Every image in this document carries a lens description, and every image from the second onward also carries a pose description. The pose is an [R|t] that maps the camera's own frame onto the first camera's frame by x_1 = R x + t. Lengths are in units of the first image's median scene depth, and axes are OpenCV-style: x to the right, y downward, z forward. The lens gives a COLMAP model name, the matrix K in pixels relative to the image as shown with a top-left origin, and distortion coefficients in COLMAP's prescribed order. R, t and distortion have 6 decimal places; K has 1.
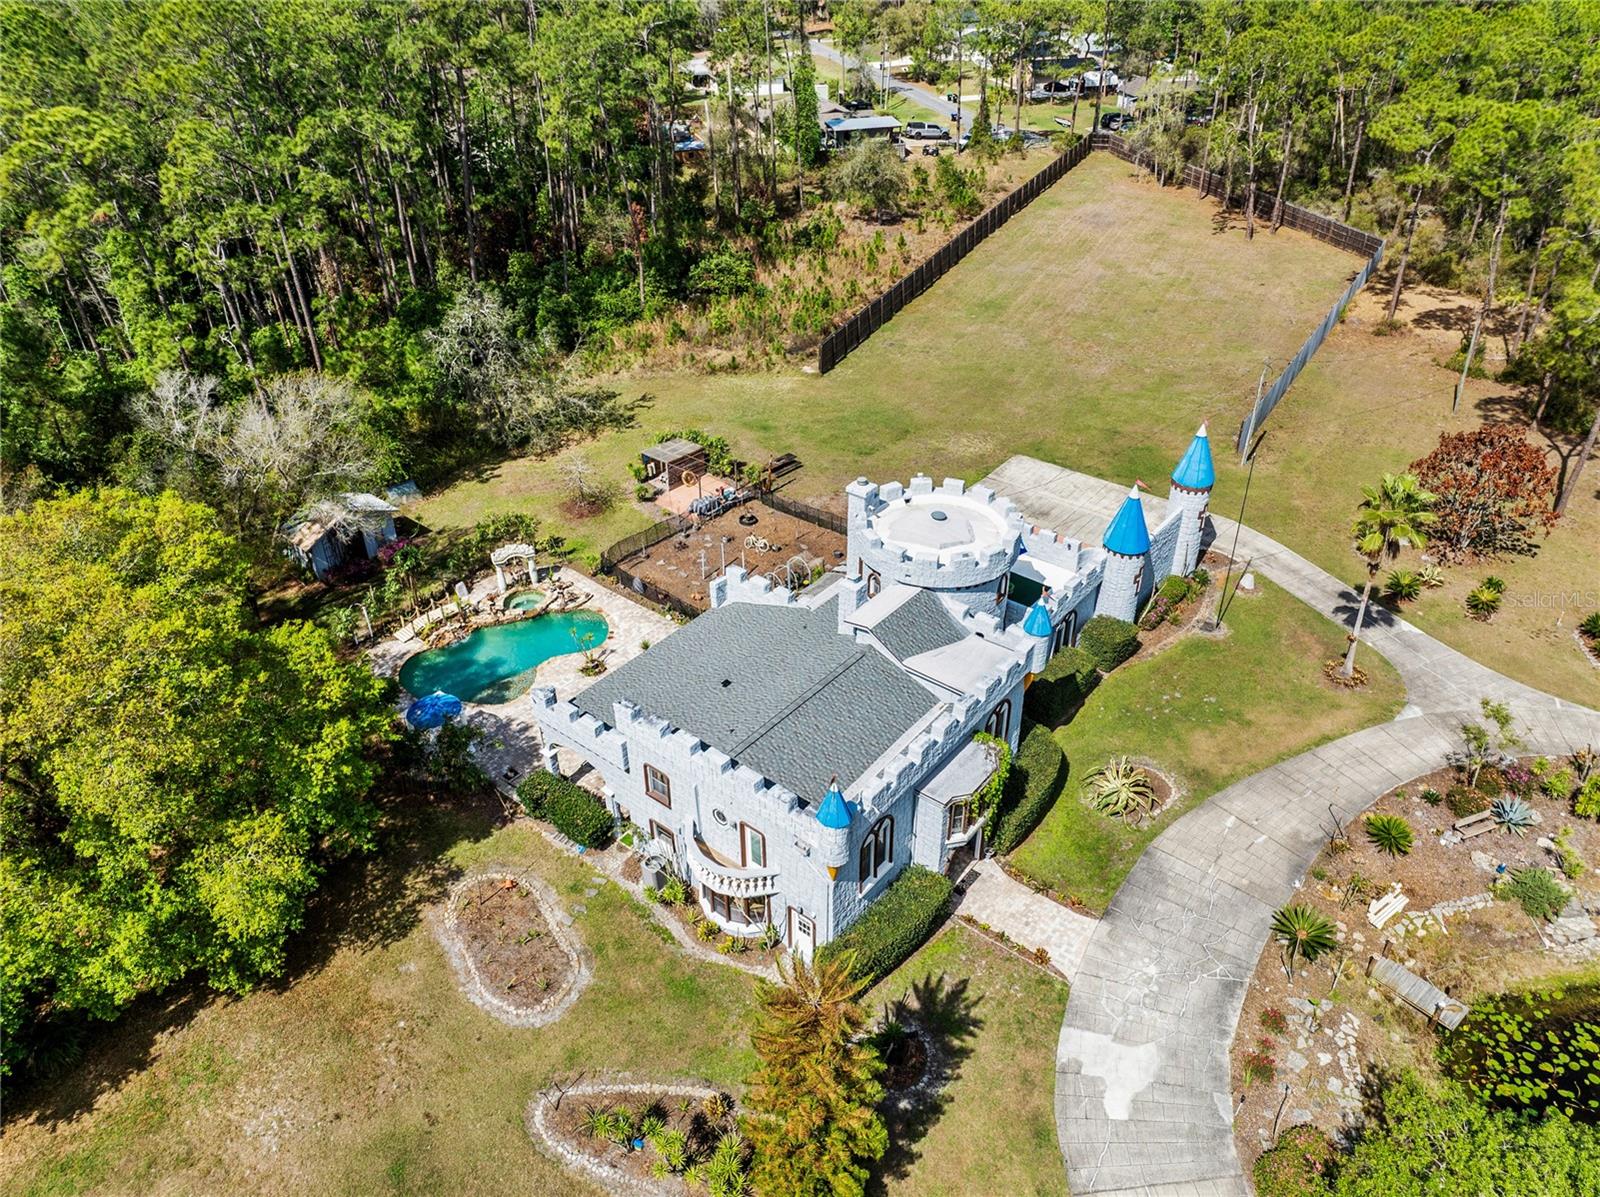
lens RADIAL K [[1143.4, 0, 780.2], [0, 1143.4, 597.6], [0, 0, 1]] dist [-0.059117, 0.029348]
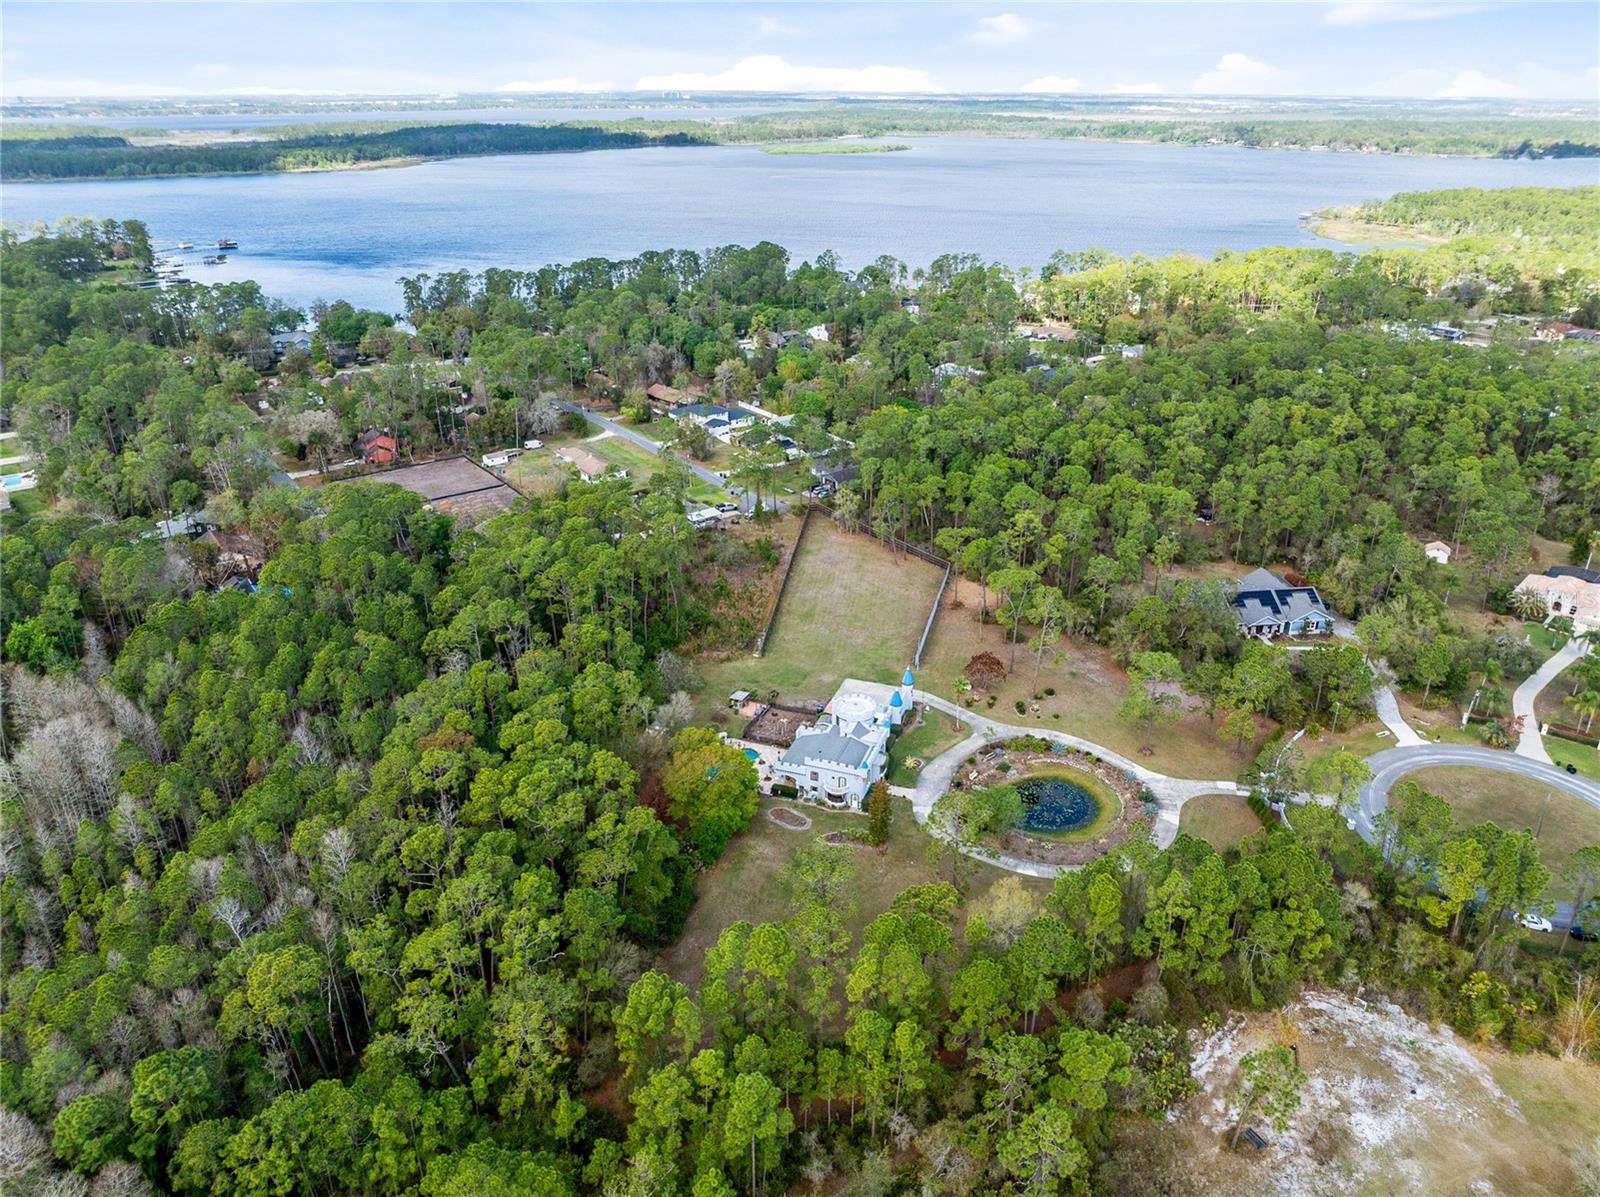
lens RADIAL K [[1143.4, 0, 780.2], [0, 1143.4, 597.6], [0, 0, 1]] dist [-0.059117, 0.029348]
pose [[0.947010, -0.127727, 0.294718, -1.258549], [0.172760, 0.976064, -0.132112, 0.048739], [-0.270790, 0.176027, 0.946408, -2.818821]]
